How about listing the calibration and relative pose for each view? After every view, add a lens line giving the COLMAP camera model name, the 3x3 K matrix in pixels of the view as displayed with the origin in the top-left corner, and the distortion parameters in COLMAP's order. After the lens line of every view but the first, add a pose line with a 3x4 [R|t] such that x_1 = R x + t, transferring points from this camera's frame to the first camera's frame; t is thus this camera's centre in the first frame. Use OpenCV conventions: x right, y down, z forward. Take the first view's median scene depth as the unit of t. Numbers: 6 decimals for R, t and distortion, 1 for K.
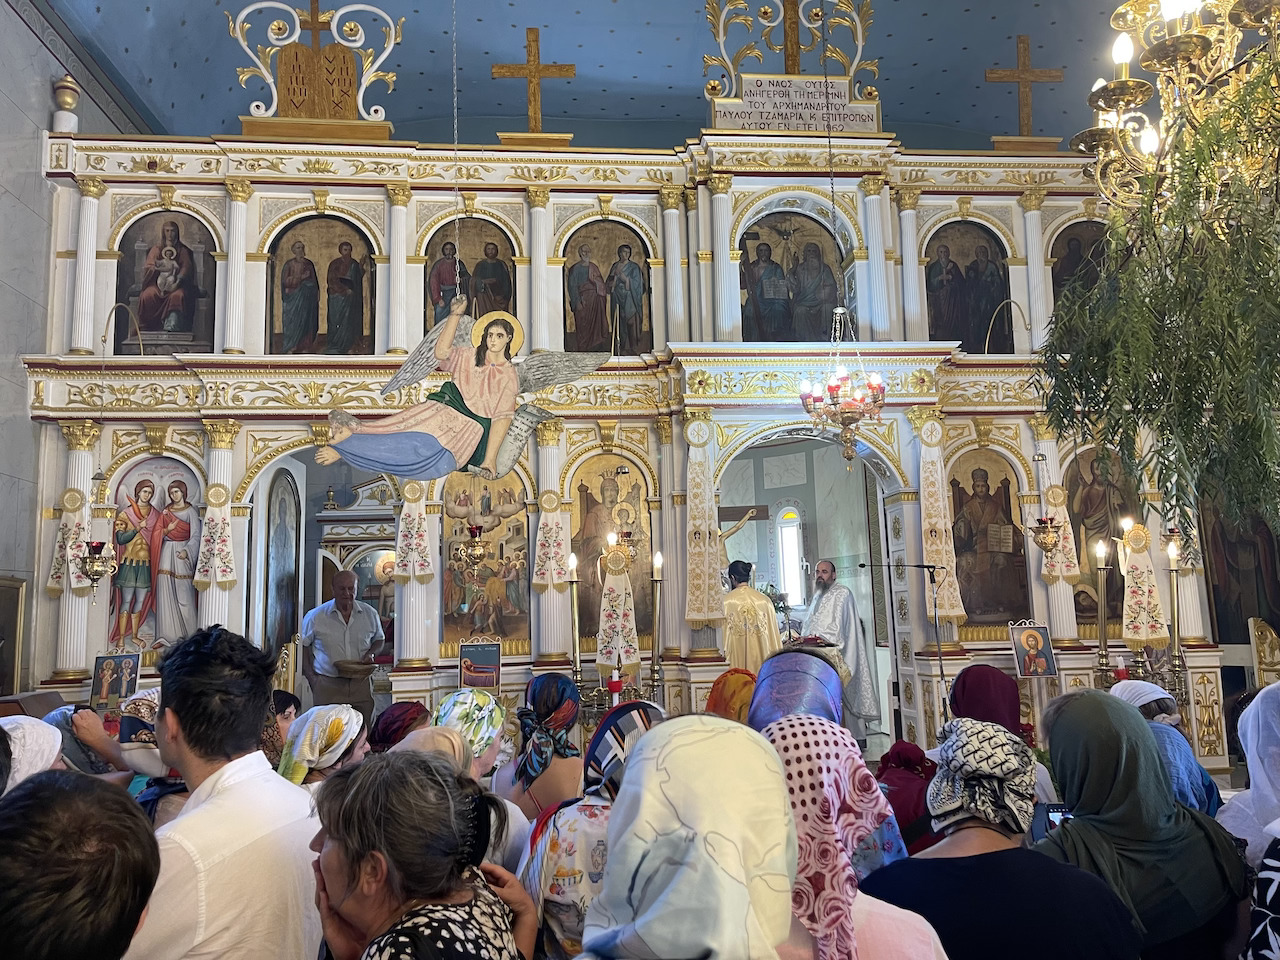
lens RADIAL K [[962.3, 0, 634.6], [0, 962.3, 483.2], [0, 0, 1]] dist [0.077169, -0.118015]
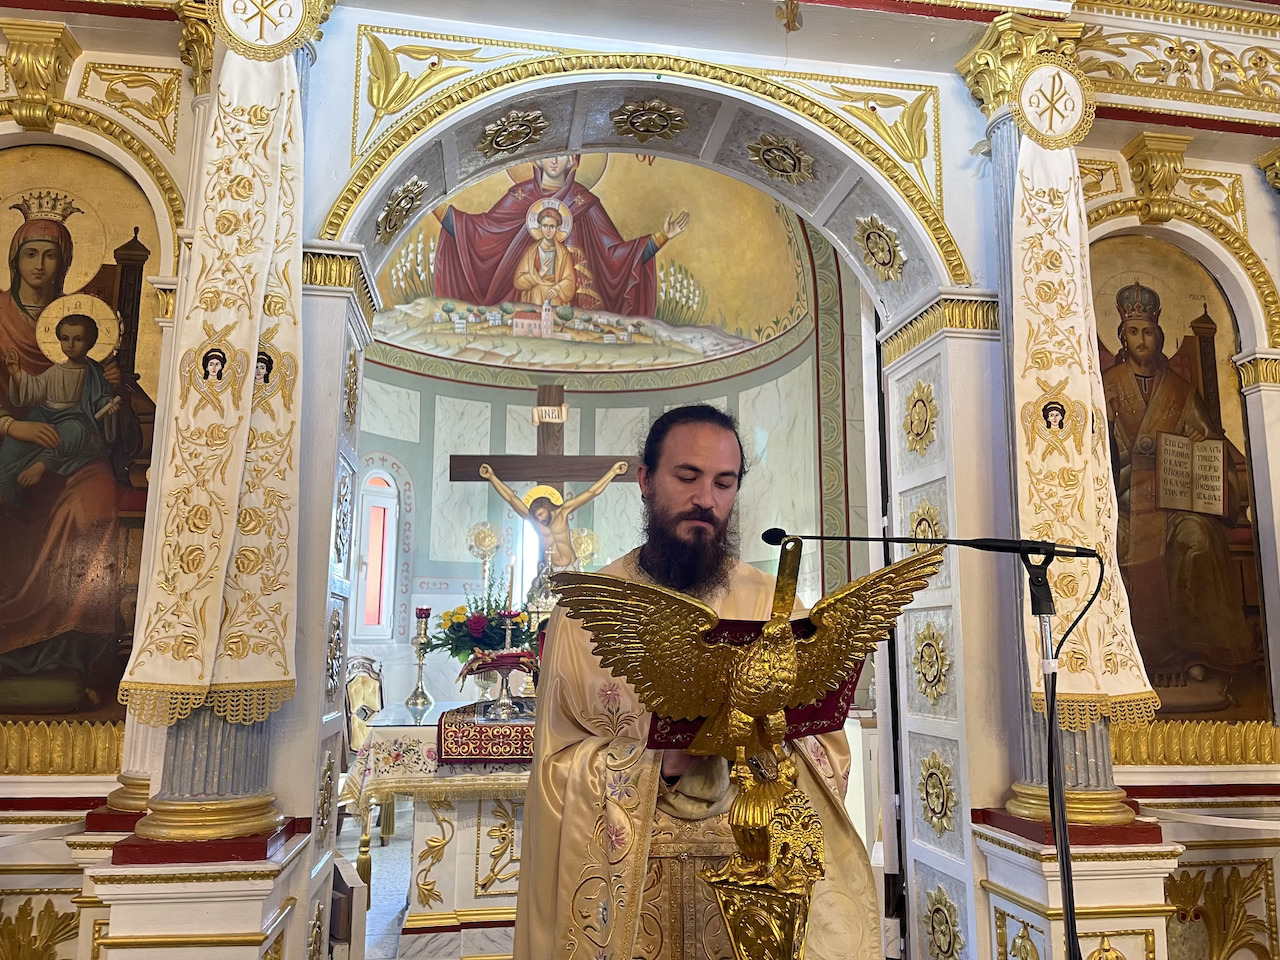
lens RADIAL K [[973.0, 0, 662.0], [0, 973.0, 484.2], [0, 0, 1]] dist [0.087532, -0.119077]
pose [[0.995614, 0.049385, 0.079459, 0.161885], [-0.047398, 0.998519, -0.026700, 0.085211], [-0.080660, 0.022817, 0.996480, 0.695006]]
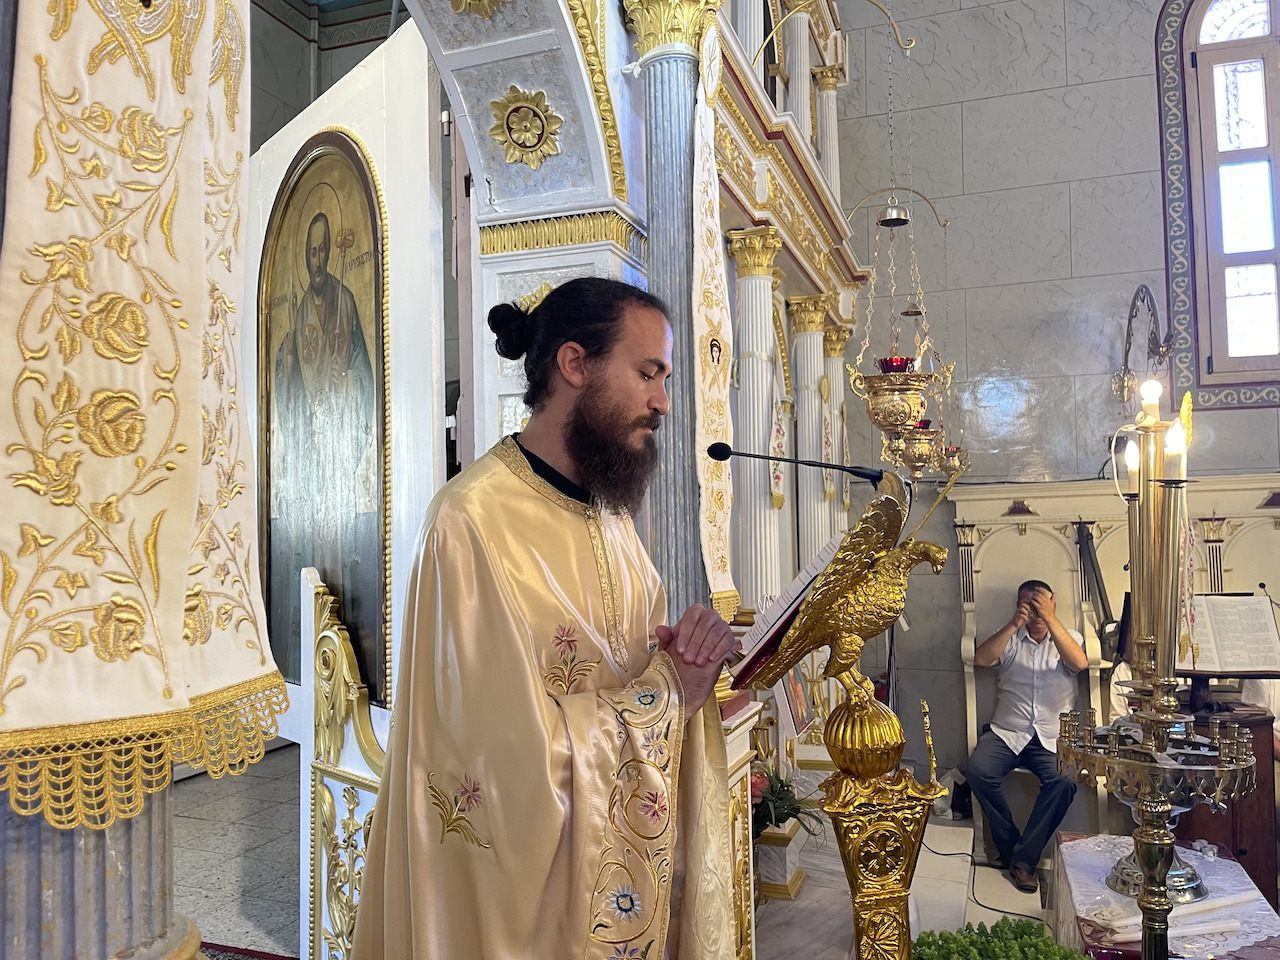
lens RADIAL K [[964.2, 0, 617.0], [0, 964.2, 485.3], [0, 0, 1]] dist [0.073037, -0.118845]
pose [[0.434815, 0.065622, 0.898125, -0.007050], [-0.130119, 0.991453, -0.009446, 0.103930], [-0.891069, -0.112756, 0.439638, 0.861685]]
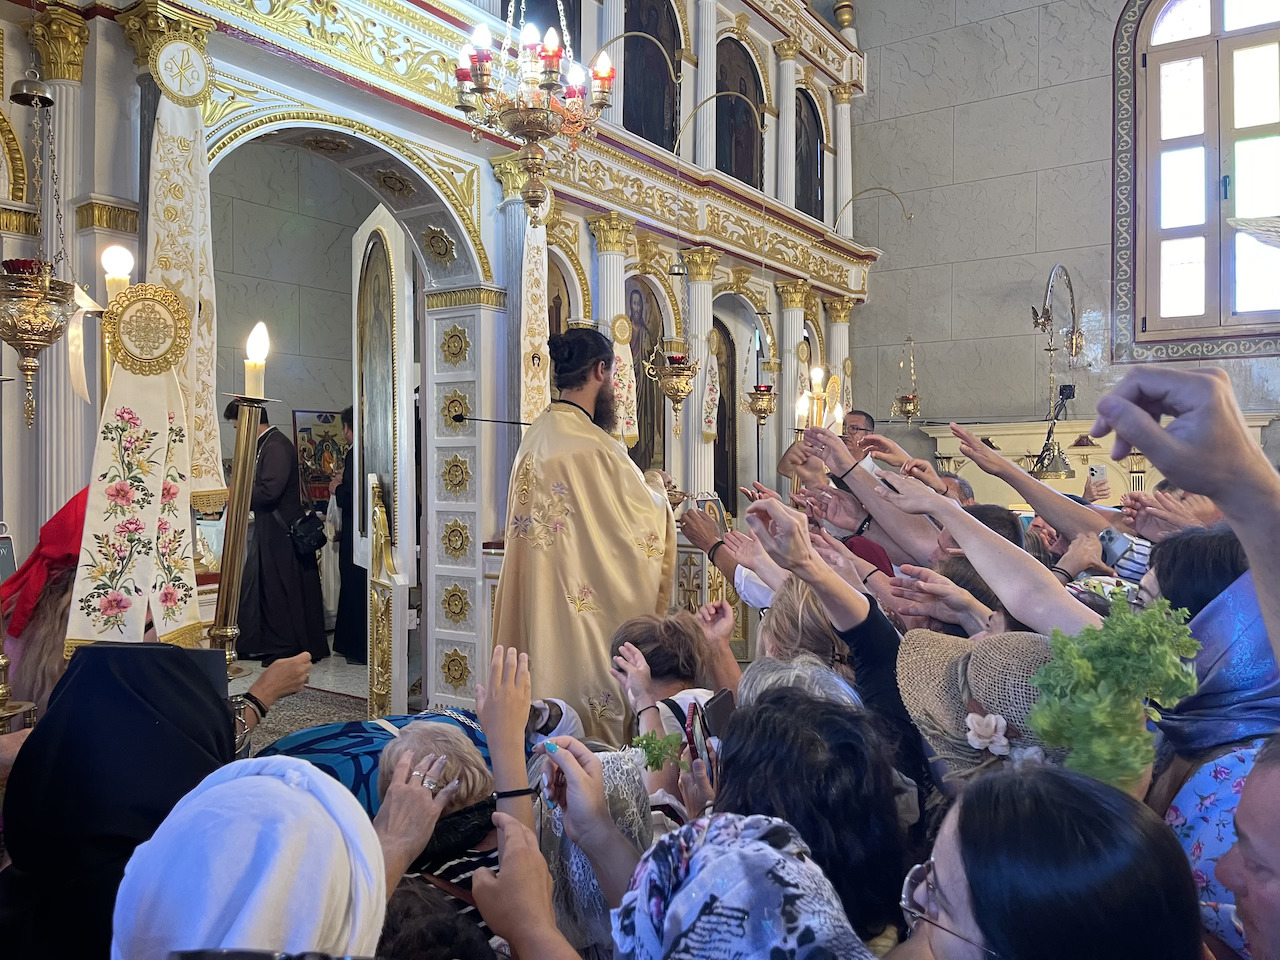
lens RADIAL K [[960.9, 0, 639.7], [0, 960.9, 474.6], [0, 0, 1]] dist [0.073005, -0.113643]
pose [[0.635281, 0.019943, 0.772023, -0.135895], [-0.129747, 0.988214, 0.081238, 0.064675], [-0.761304, -0.151776, 0.630381, 0.525444]]
